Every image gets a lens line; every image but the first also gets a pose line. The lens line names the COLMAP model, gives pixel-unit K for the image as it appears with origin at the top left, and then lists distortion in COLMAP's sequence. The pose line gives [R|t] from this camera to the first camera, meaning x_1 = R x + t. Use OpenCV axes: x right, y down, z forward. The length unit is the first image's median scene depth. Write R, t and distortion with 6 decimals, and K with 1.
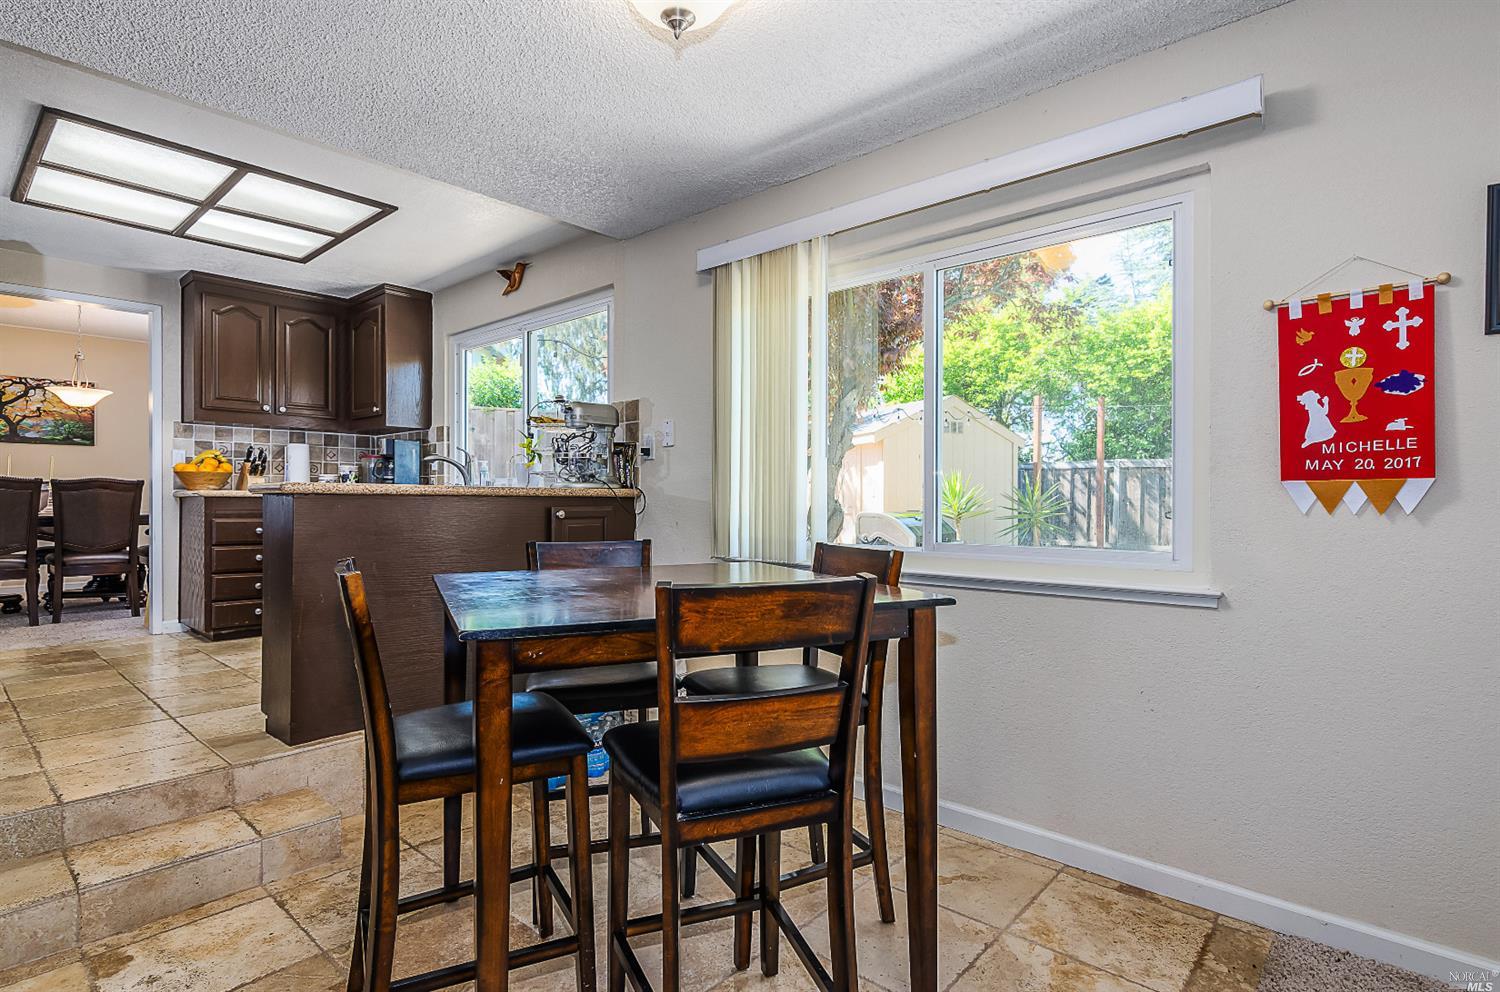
lens RADIAL K [[760.1, 0, 745.0], [0, 760.1, 494.0], [0, 0, 1]] dist [0.006616, -0.000732]
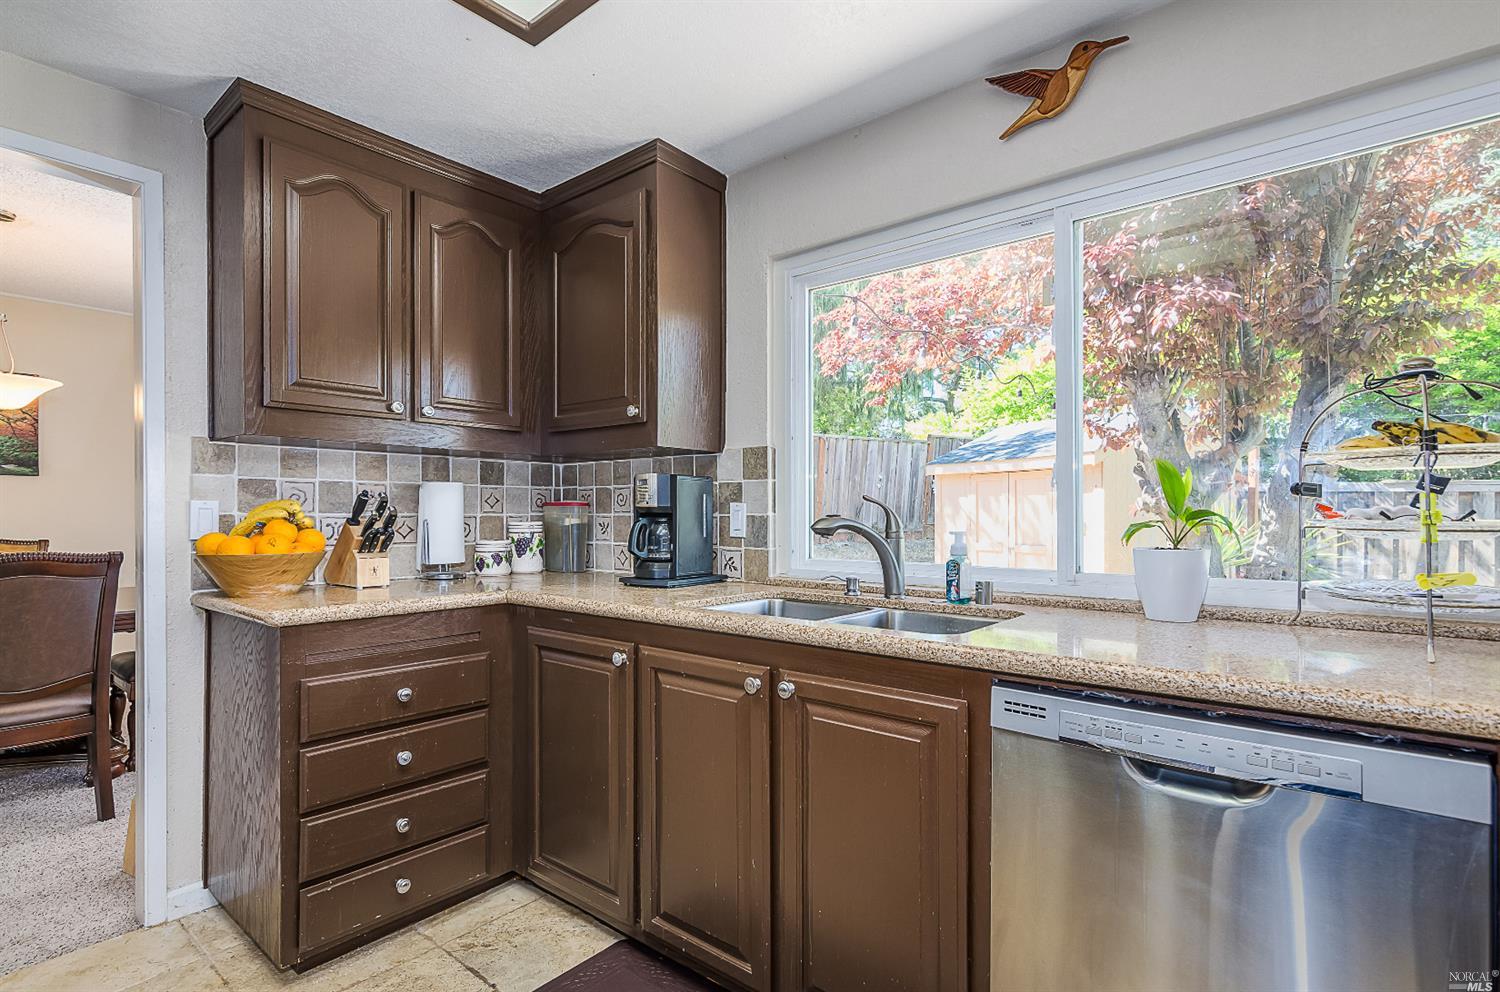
lens RADIAL K [[722.6, 0, 758.4], [0, 722.6, 508.1], [0, 0, 1]] dist [-0.003217, 0.003529]
pose [[0.998699, -0.003321, 0.050894, -0.428355], [0.003260, 0.999994, 0.001285, -0.051345], [-0.050898, -0.001117, 0.998703, 0.547256]]
